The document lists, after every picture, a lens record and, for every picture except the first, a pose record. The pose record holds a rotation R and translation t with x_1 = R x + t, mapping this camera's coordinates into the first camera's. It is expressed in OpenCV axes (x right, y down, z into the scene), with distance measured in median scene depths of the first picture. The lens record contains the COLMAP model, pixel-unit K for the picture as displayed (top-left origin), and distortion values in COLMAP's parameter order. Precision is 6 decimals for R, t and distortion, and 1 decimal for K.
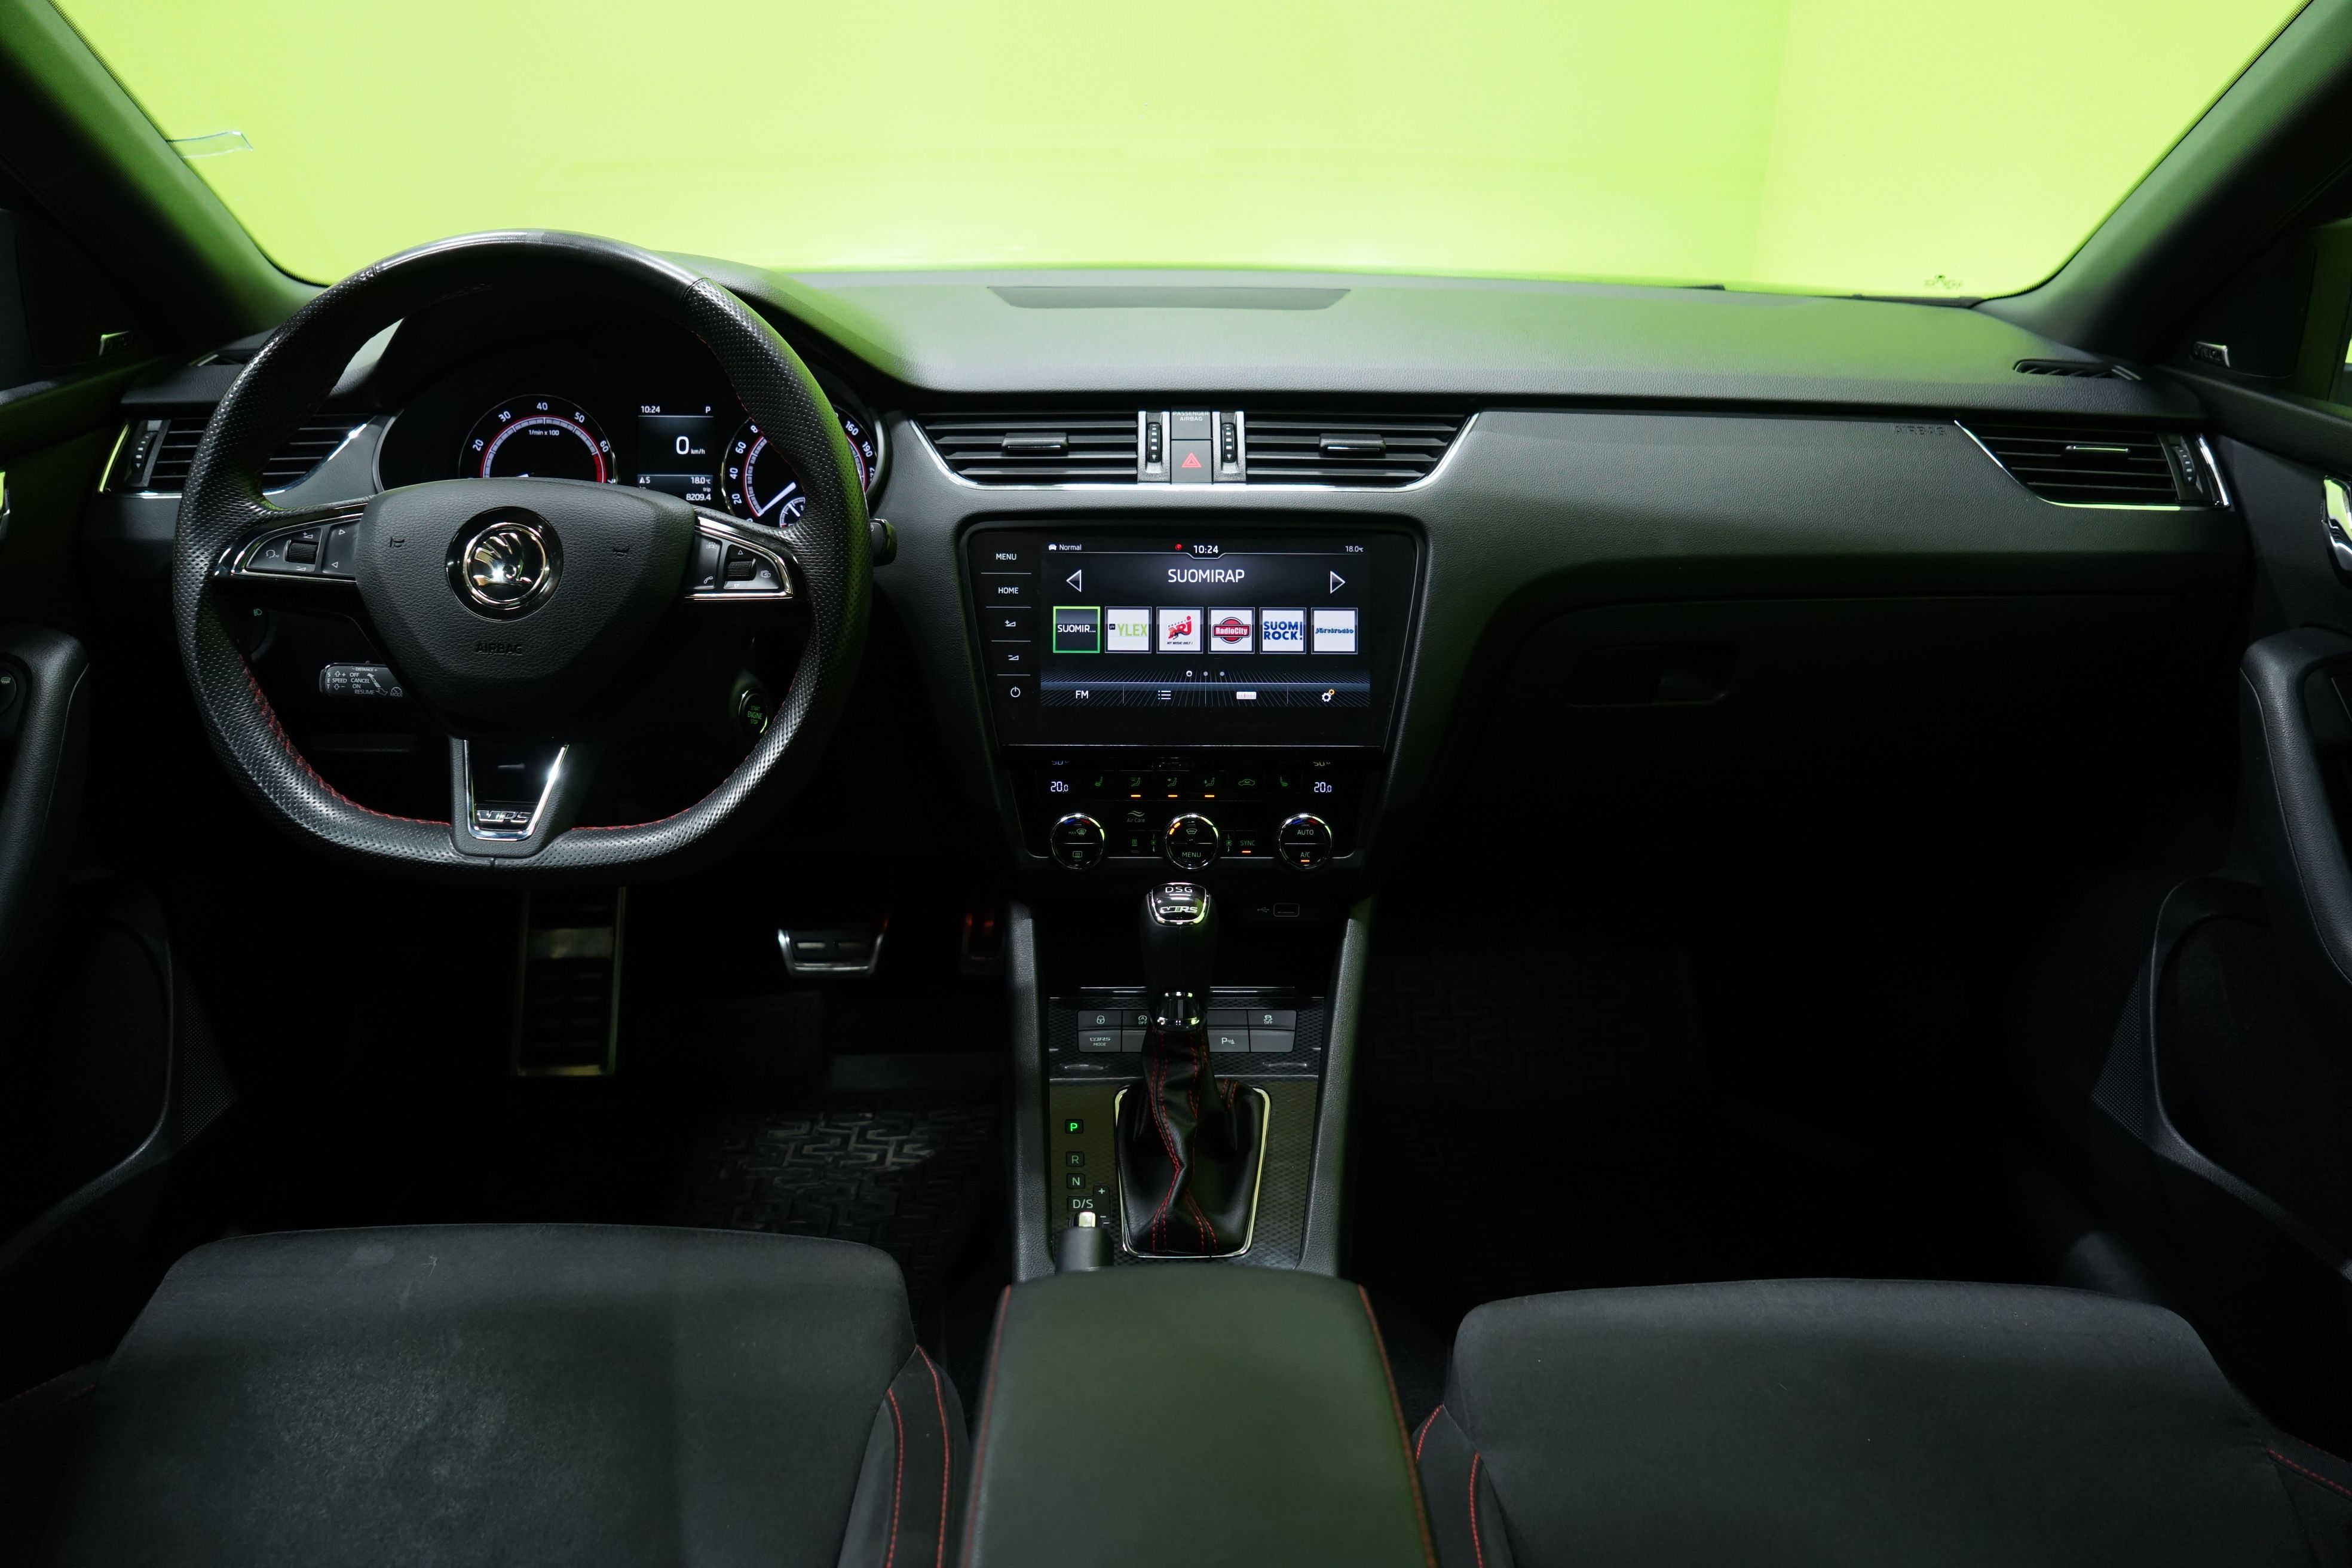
lens RADIAL K [[1570.6, 0, 1176.1], [0, 1570.6, 776.8], [0, 0, 1]] dist [-0.028402, 0.015718]
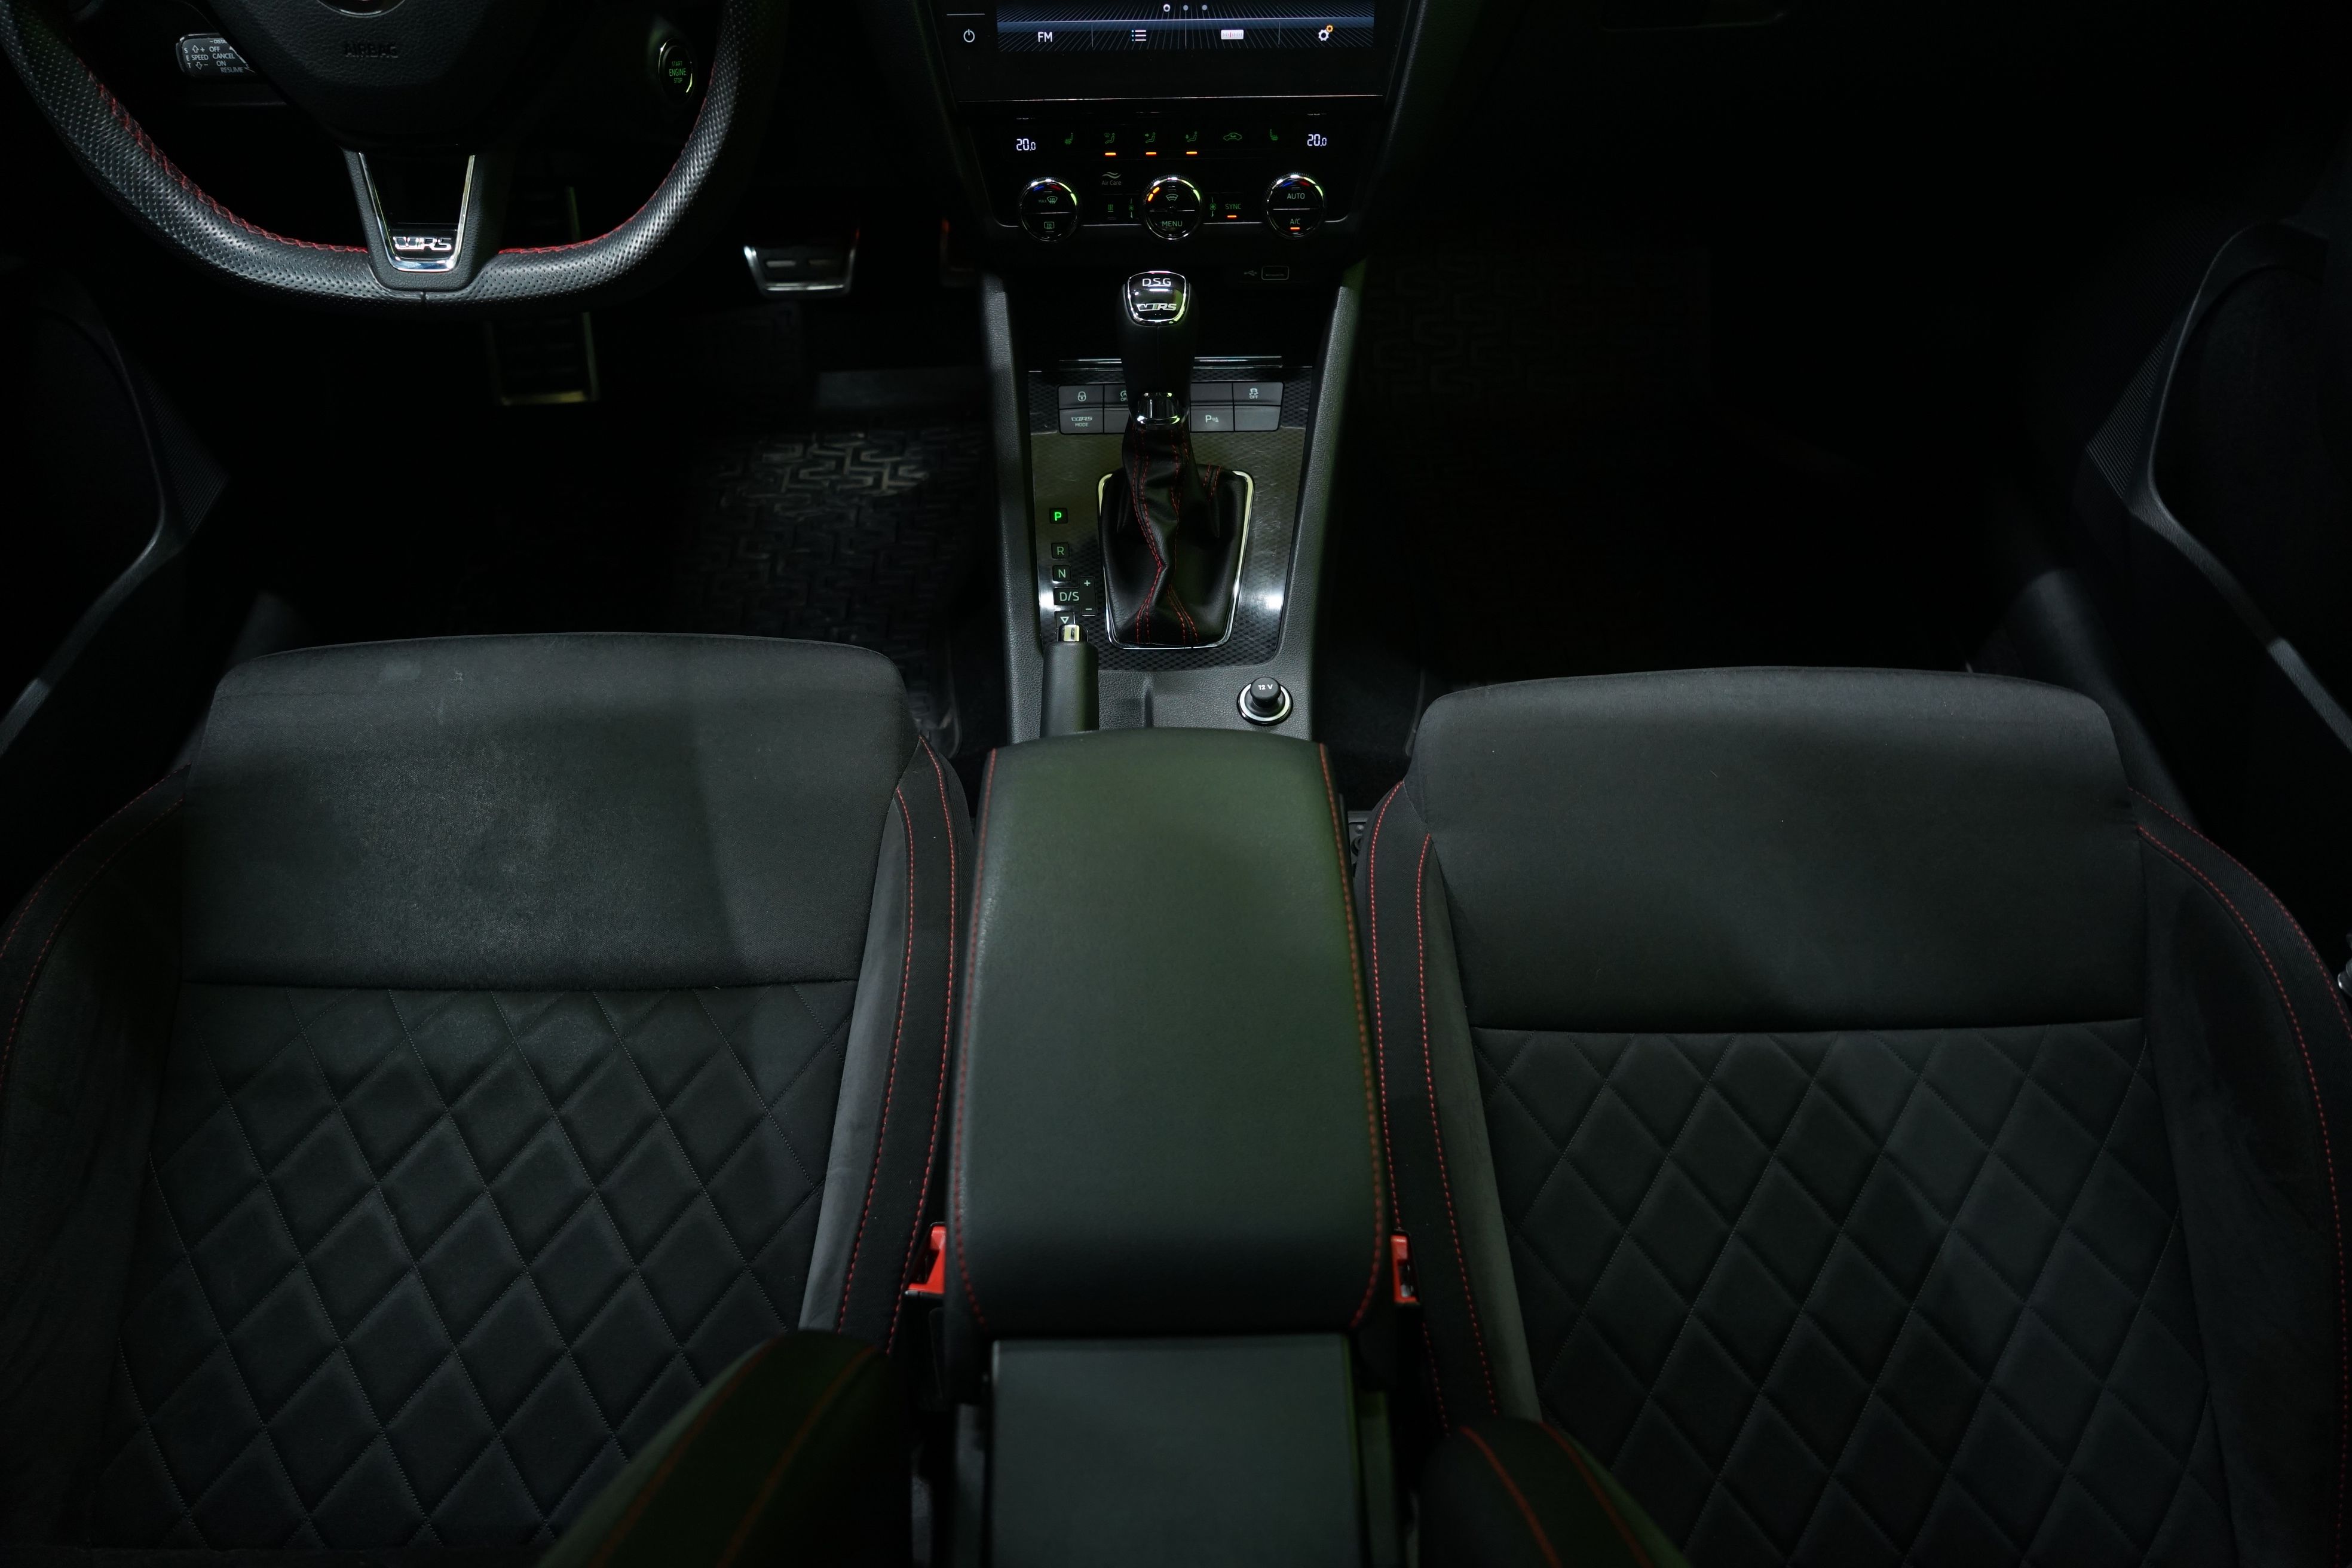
lens RADIAL K [[1570.6, 0, 1172.6], [0, 1570.6, 791.6], [0, 0, 1]] dist [-0.028402, 0.015718]
pose [[0.999896, -0.007935, -0.012042, 0.020272], [0.012891, 0.866057, 0.499779, -0.133496], [0.006463, -0.499882, 0.866069, 0.036563]]
